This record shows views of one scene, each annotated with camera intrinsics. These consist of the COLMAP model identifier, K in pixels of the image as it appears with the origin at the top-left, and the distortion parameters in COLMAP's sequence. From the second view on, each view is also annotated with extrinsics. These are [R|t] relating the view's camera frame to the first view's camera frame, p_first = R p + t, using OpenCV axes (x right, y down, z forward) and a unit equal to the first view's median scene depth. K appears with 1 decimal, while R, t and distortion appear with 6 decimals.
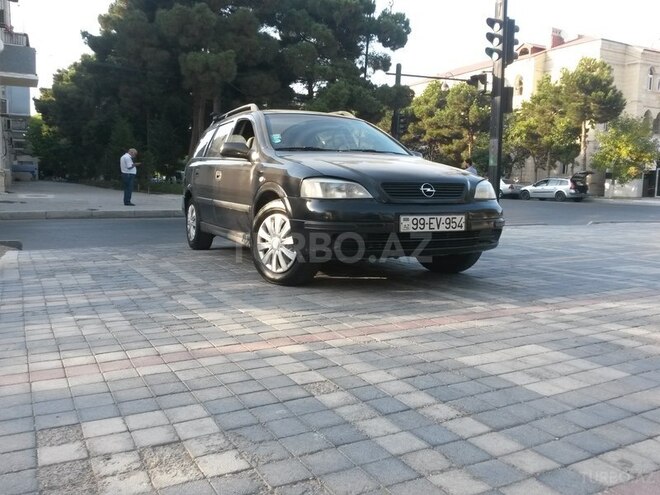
lens RADIAL K [[576.6, 0, 326.5], [0, 576.6, 248.0], [0, 0, 1]] dist [0.103145, -0.178840]
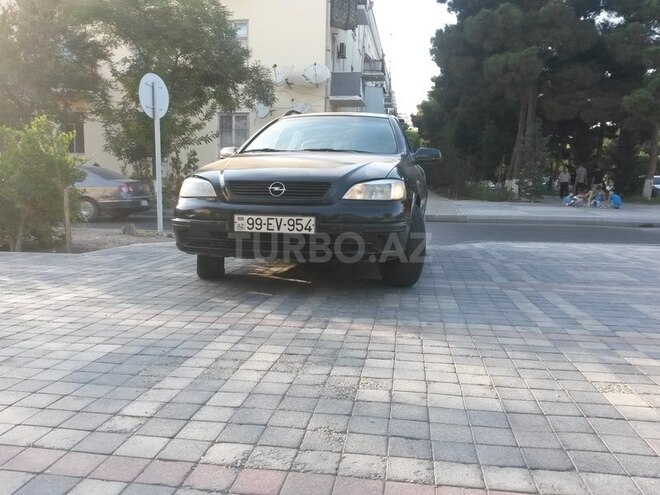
lens RADIAL K [[576.6, 0, 326.5], [0, 576.6, 248.0], [0, 0, 1]] dist [0.103145, -0.178840]
pose [[0.784142, 0.061658, -0.617511, 0.603525], [-0.069022, 0.997543, 0.011958, -0.014967], [0.616731, 0.033245, 0.786471, 0.220876]]
